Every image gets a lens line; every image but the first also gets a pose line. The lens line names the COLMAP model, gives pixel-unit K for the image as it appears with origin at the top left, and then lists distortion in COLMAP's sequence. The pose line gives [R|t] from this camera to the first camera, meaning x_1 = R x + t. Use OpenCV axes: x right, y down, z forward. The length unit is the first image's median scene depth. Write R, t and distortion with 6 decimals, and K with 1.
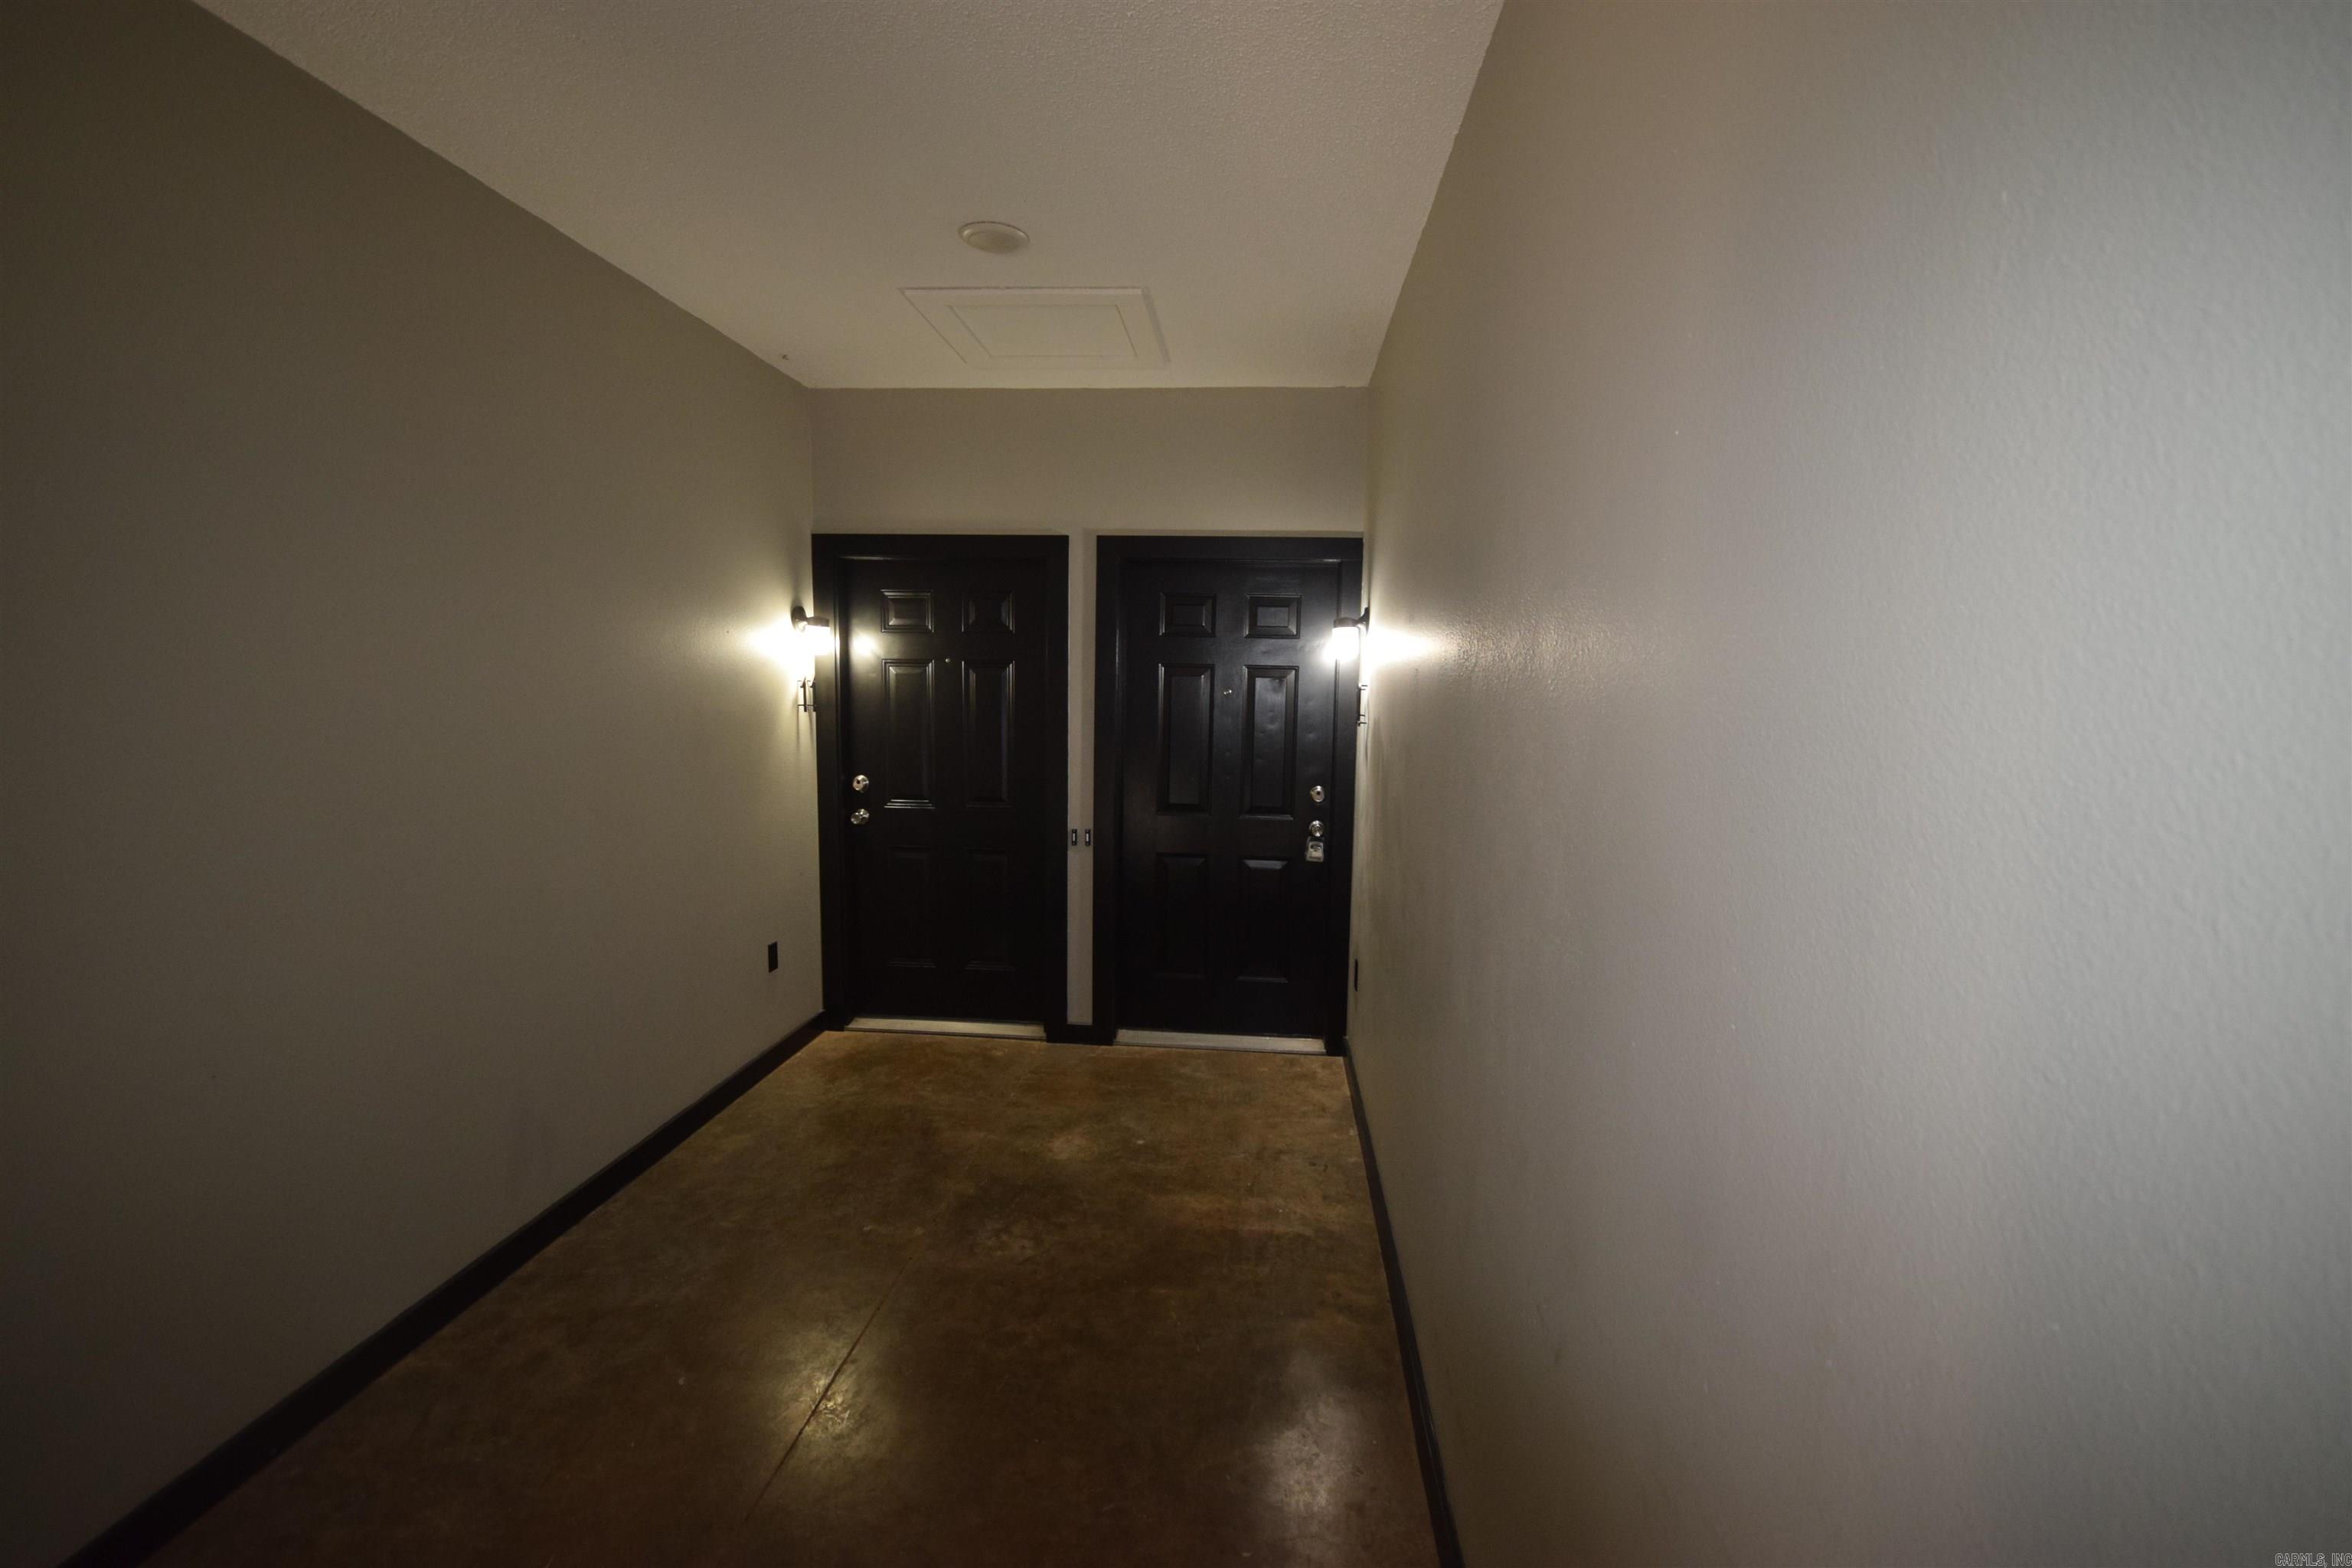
lens RADIAL K [[1033.7, 0, 1182.5], [0, 1033.7, 790.0], [0, 0, 1]] dist [0.004903, -0.008824]
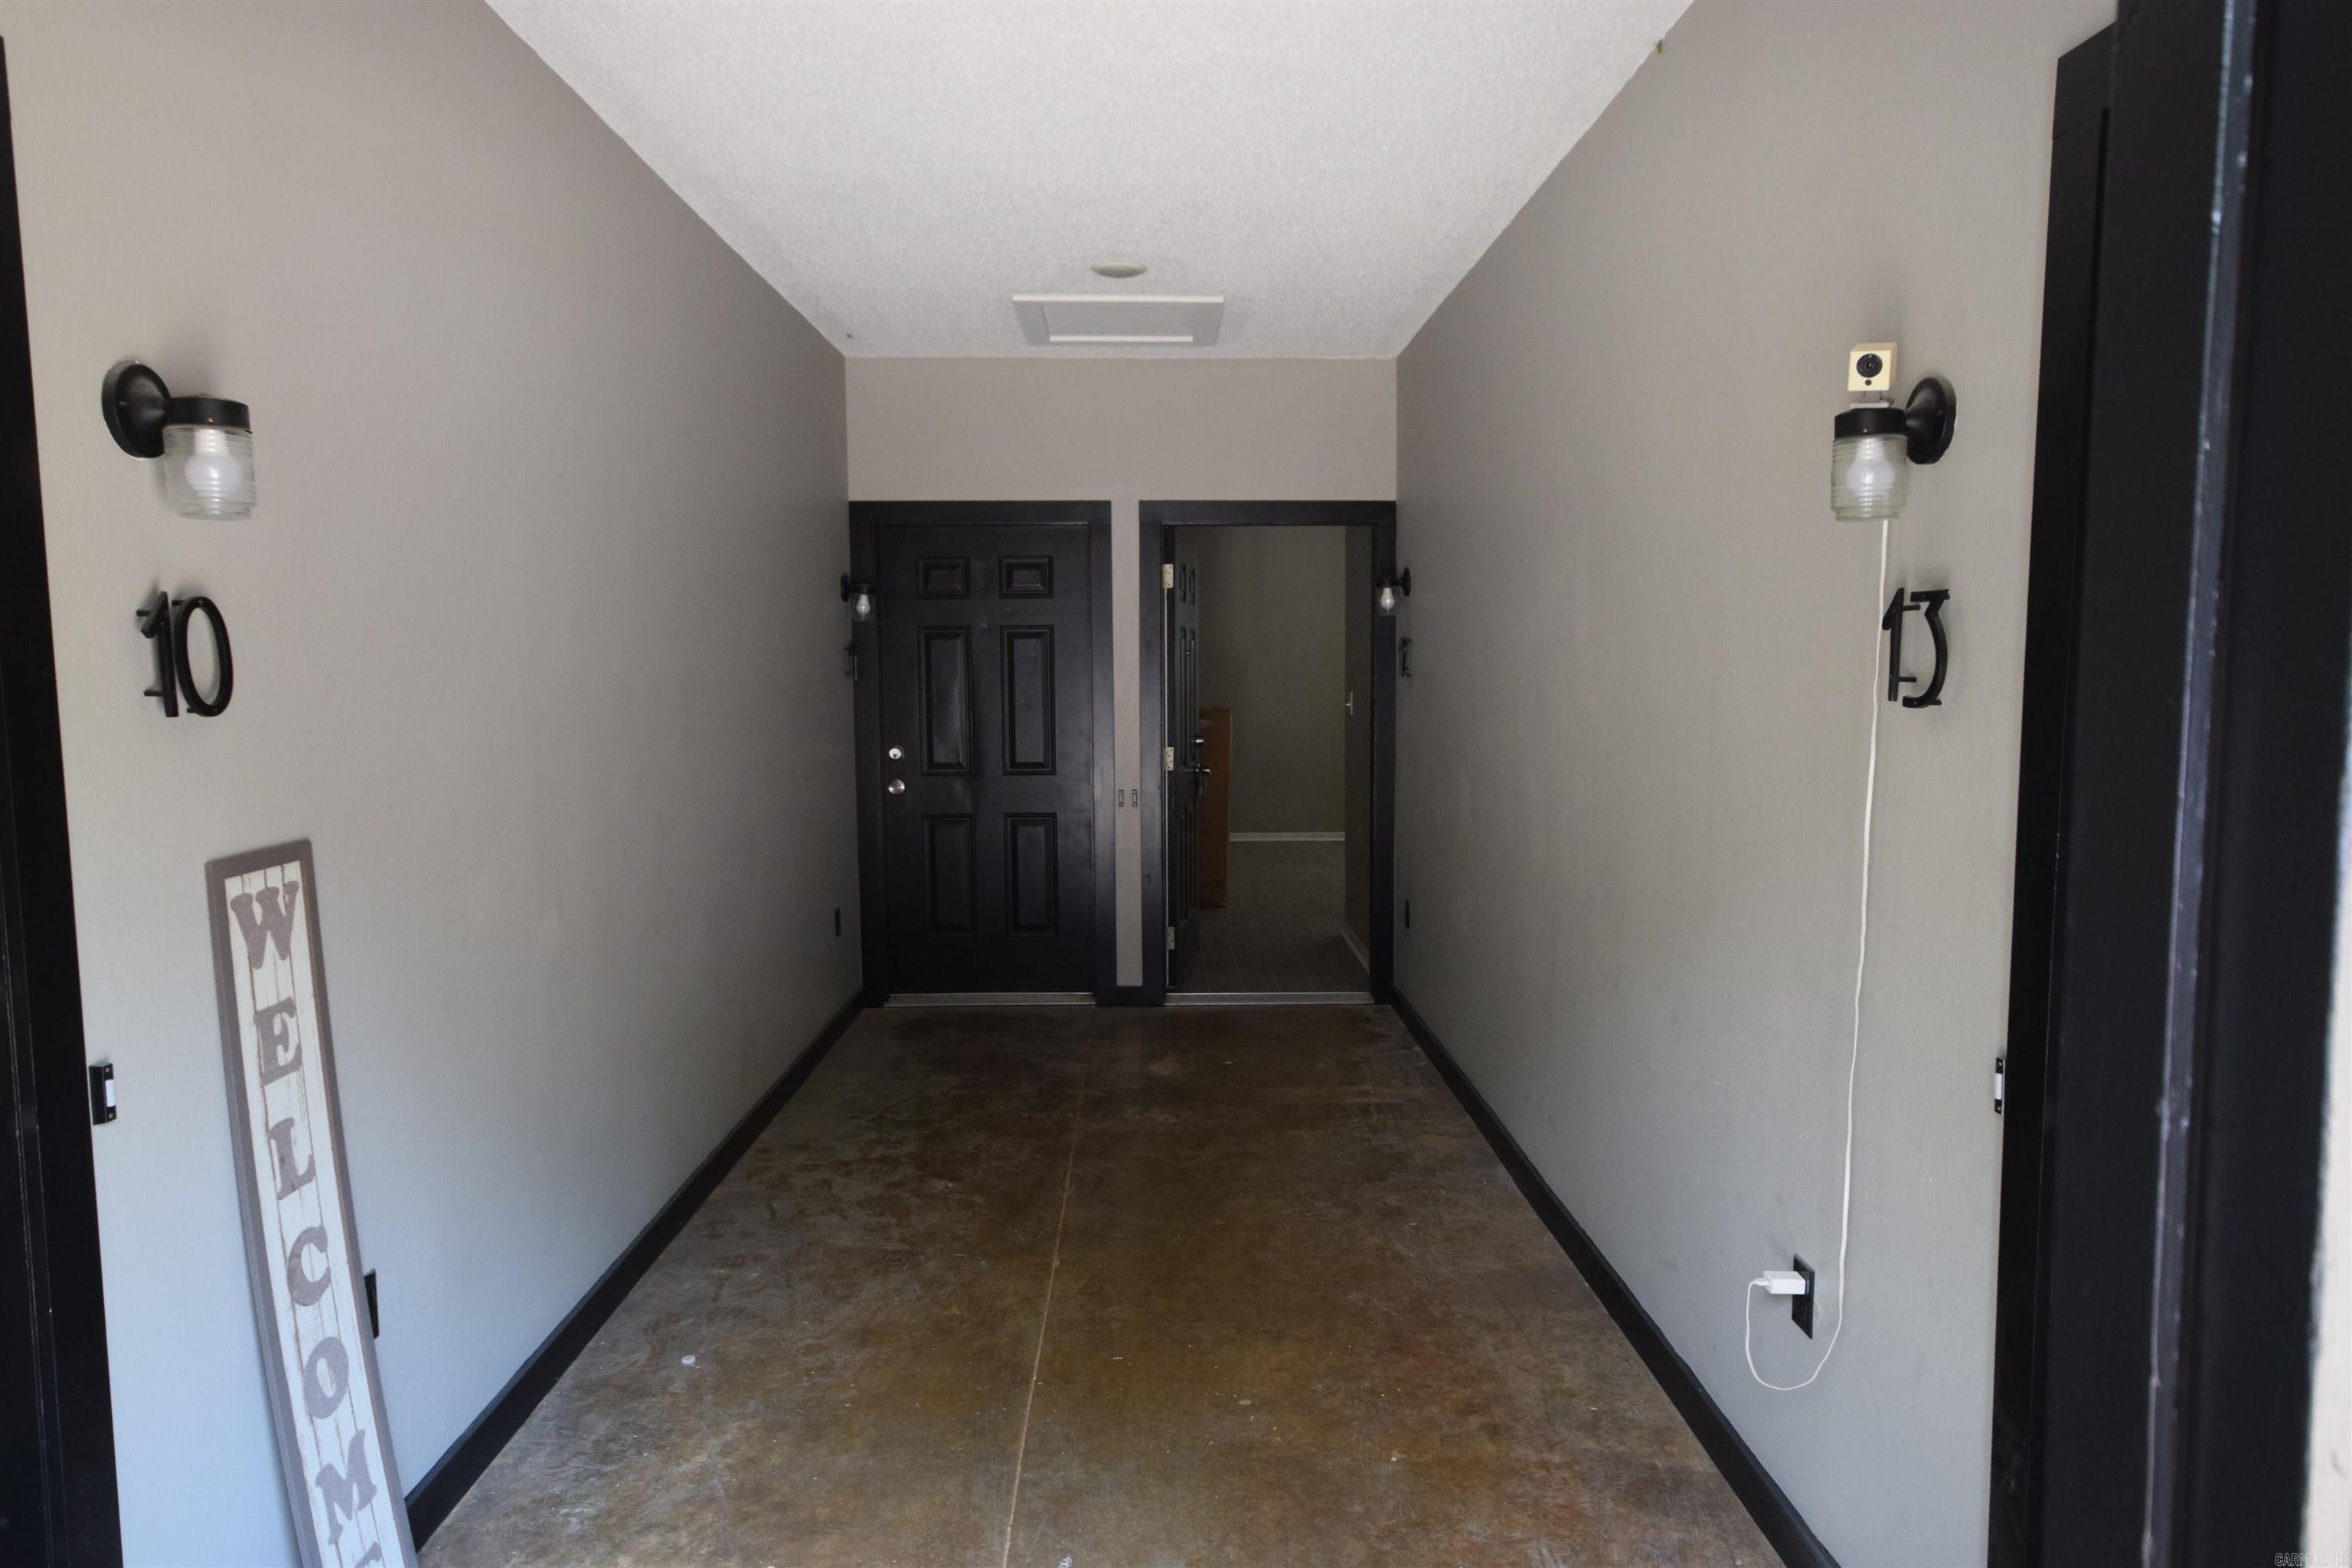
lens RADIAL K [[1513.1, 0, 1173.0], [0, 1513.1, 786.4], [0, 0, 1]] dist [0.010421, 0.021827]
pose [[0.994343, -0.027507, 0.102597, -0.208519], [0.030195, 0.999238, -0.024743, 0.072489], [-0.101838, 0.027701, 0.994415, -0.478942]]
